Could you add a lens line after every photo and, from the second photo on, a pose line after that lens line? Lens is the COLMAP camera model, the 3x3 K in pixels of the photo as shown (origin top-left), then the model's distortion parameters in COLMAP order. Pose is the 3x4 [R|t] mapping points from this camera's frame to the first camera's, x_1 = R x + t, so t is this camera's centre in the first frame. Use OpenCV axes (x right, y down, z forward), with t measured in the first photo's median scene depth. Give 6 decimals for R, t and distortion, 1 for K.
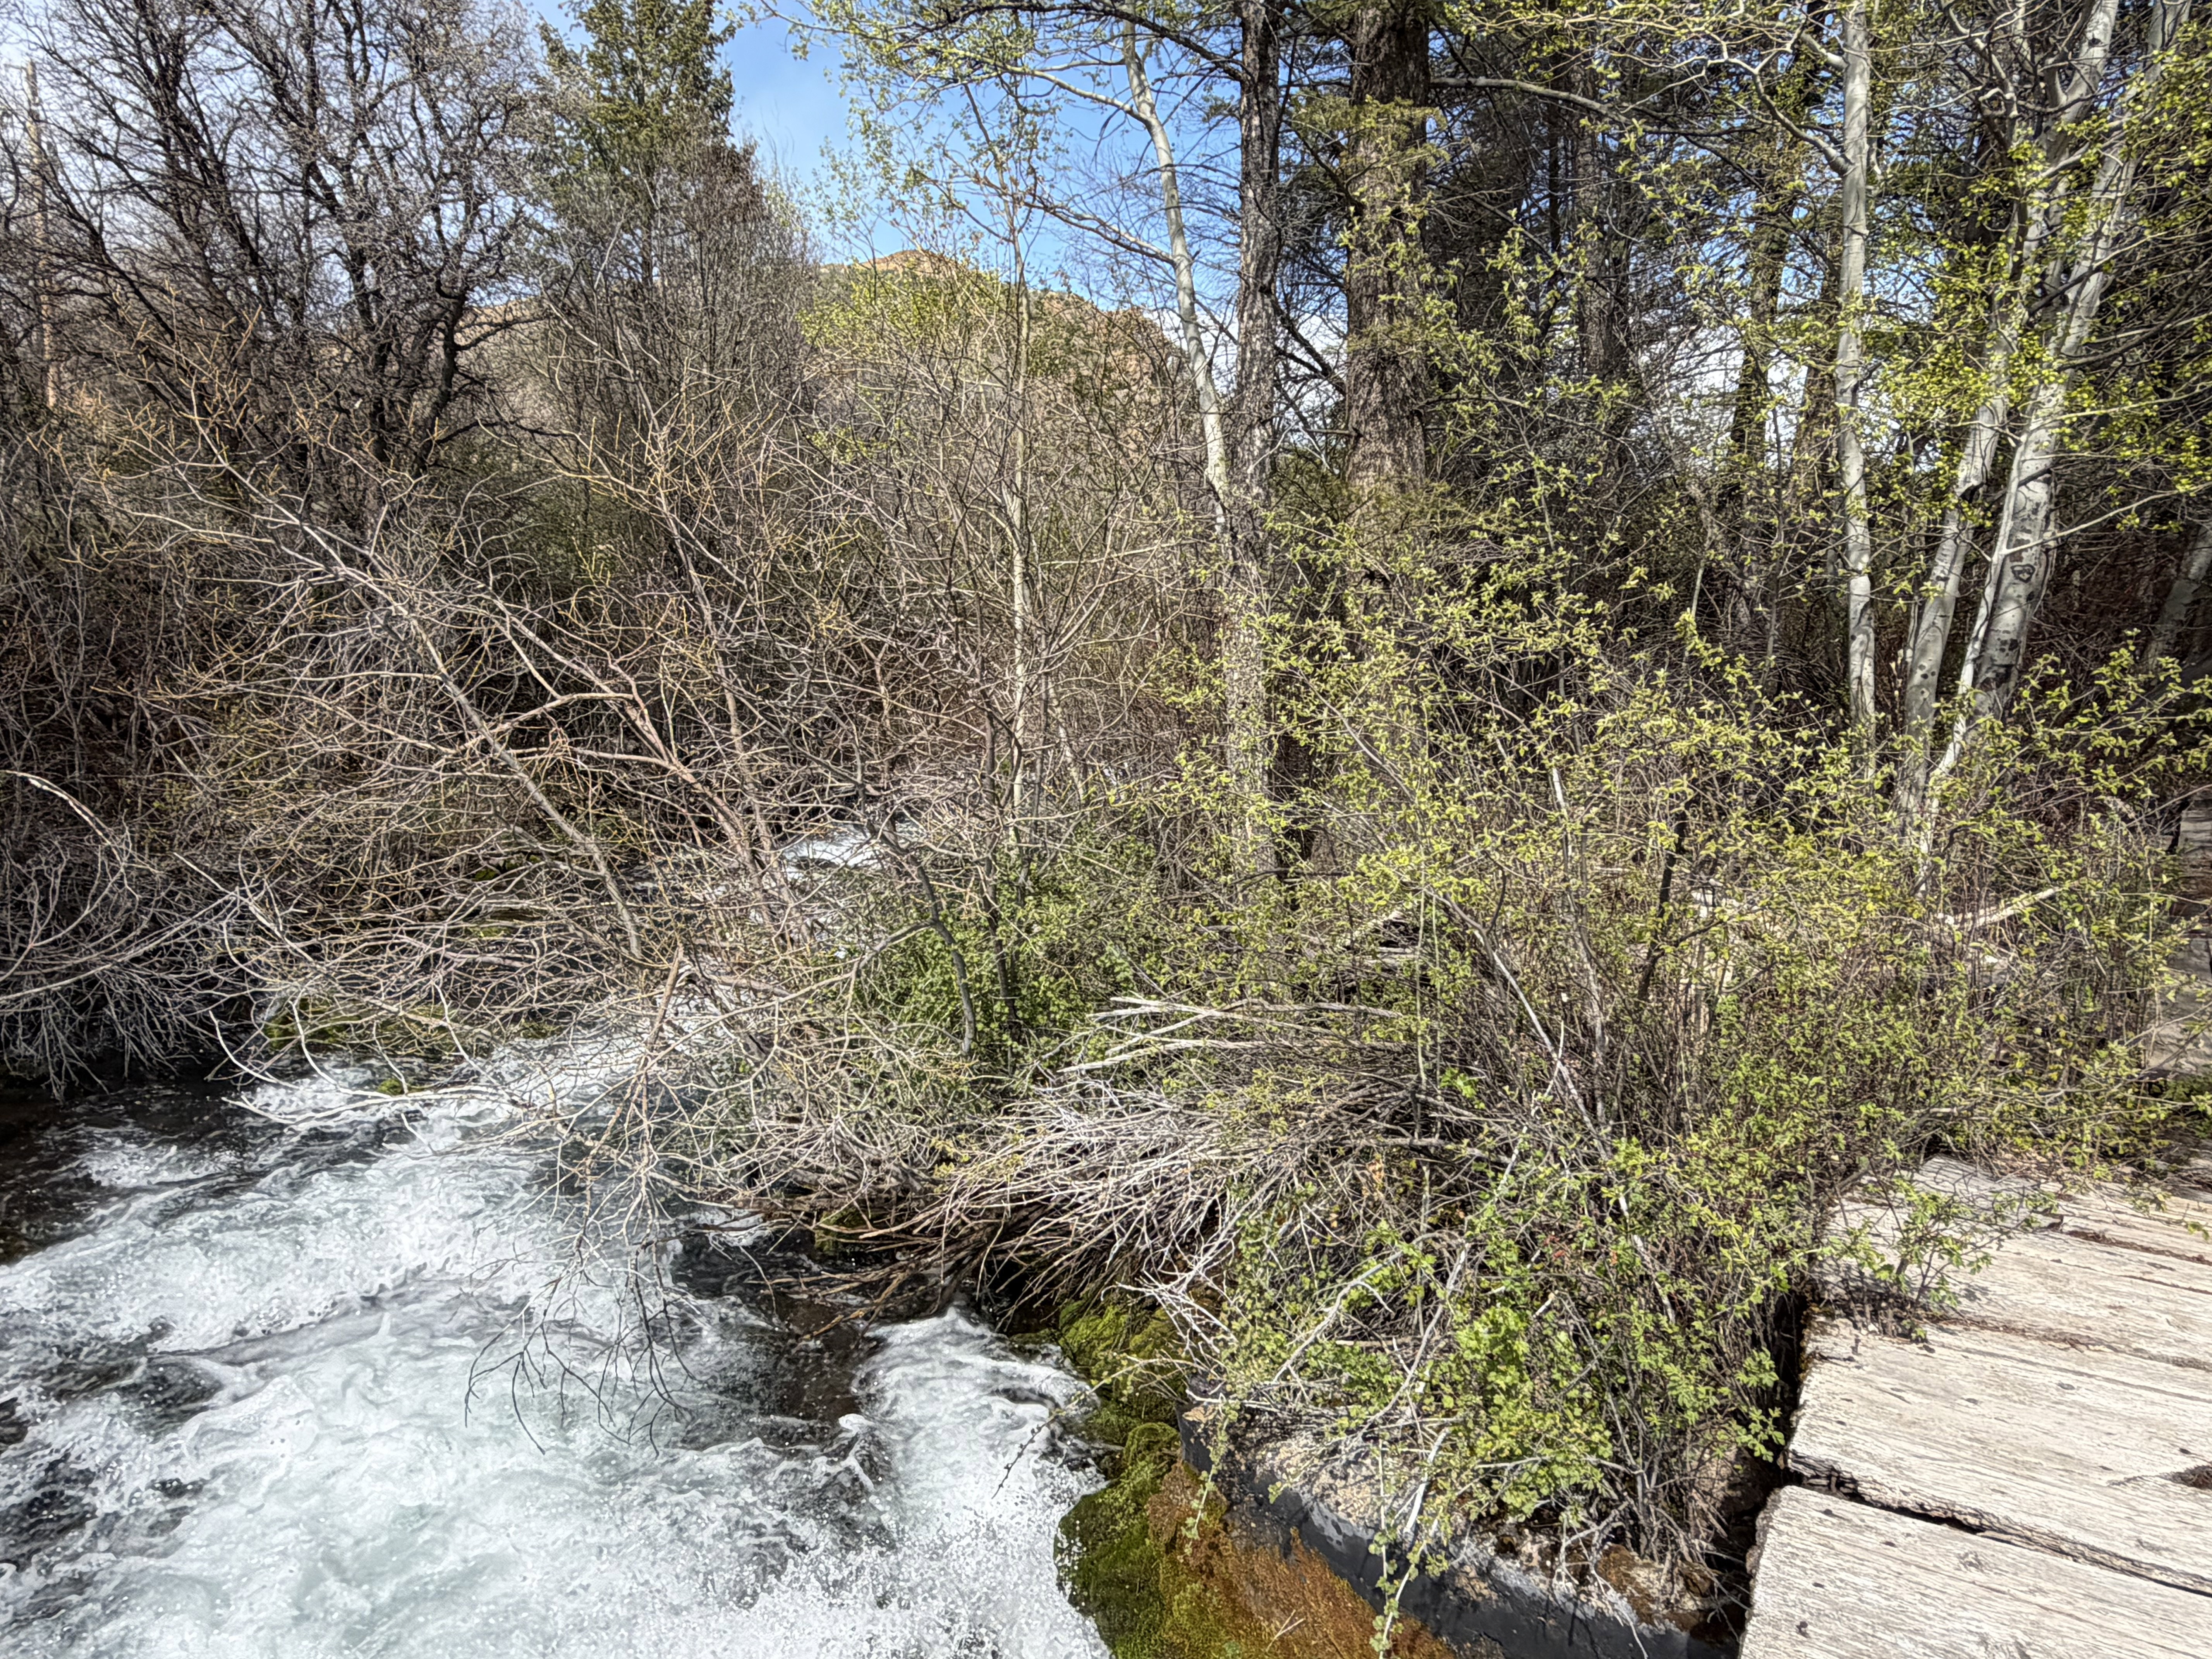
lens RADIAL K [[1390.7, 0, 1106.0], [0, 1390.7, 829.5], [0, 0, 1]] dist [0.000941, -0.000136]
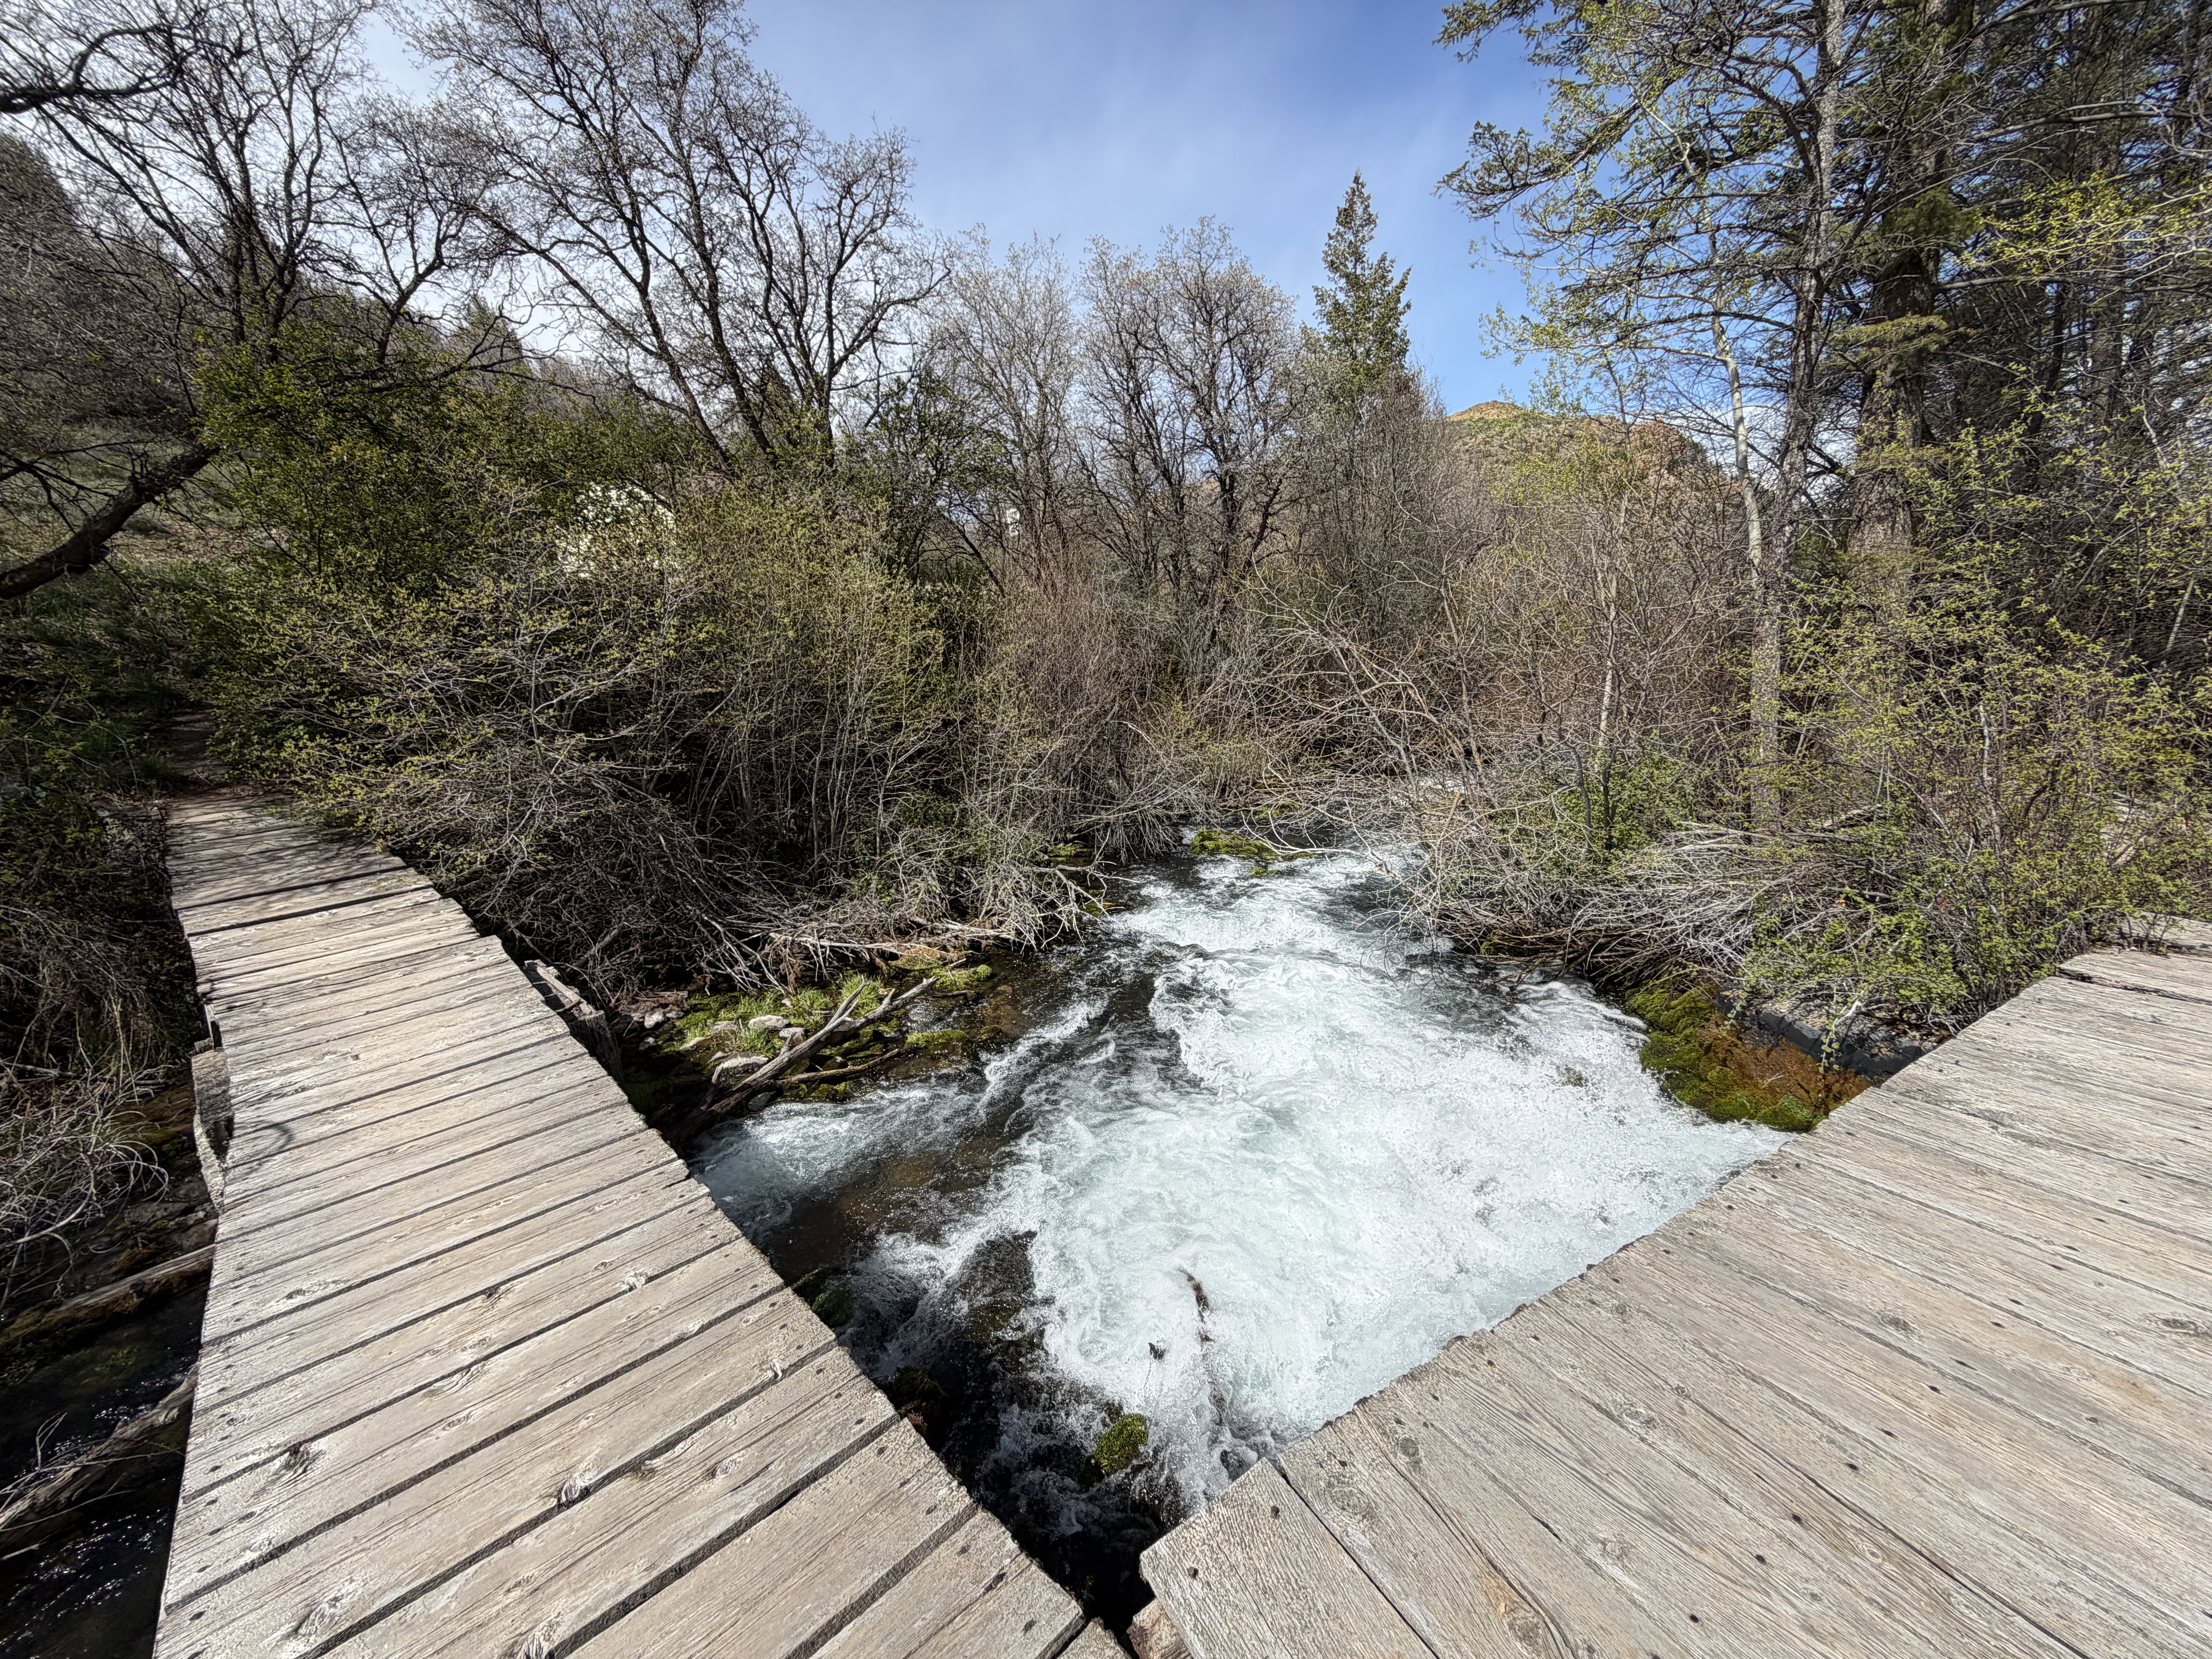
lens RADIAL K [[871.7, 0, 1106.0], [0, 871.7, 829.5], [0, 0, 1]] dist [0.000080, -0.000025]
pose [[0.869874, 0.064415, -0.489051, -0.074642], [-0.040981, 0.997447, 0.058484, 0.065819], [0.491569, -0.030832, 0.870293, -0.391275]]
